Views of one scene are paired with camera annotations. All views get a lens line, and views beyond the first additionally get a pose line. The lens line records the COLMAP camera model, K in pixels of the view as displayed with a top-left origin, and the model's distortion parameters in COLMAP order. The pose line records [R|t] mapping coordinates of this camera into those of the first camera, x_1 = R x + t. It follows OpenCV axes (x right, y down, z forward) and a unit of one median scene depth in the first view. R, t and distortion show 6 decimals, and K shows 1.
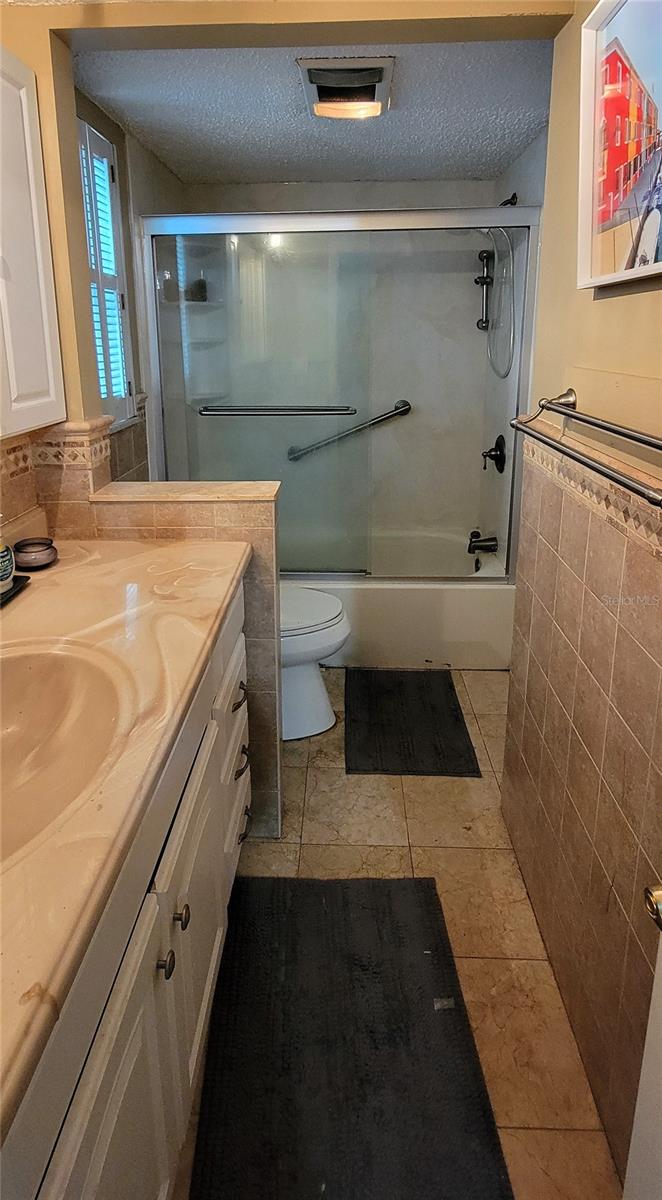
lens RADIAL K [[603.5, 0, 329.0], [0, 603.5, 466.0], [0, 0, 1]] dist [-0.001700, 0.000643]
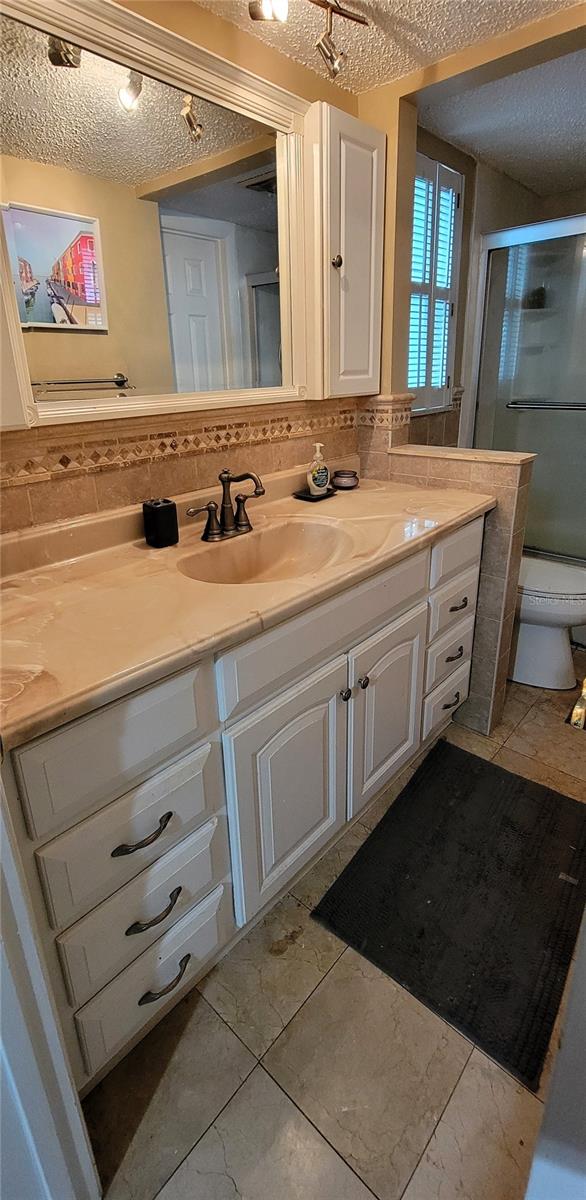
lens RADIAL K [[536.6, 0, 292.7], [0, 536.6, 550.0], [0, 0, 1]] dist [-0.001154, -0.000267]
pose [[0.765598, 0.190199, -0.614560, 0.254354], [-0.112671, 0.980173, 0.162989, 0.100369], [0.633376, -0.055541, 0.771848, -0.137027]]
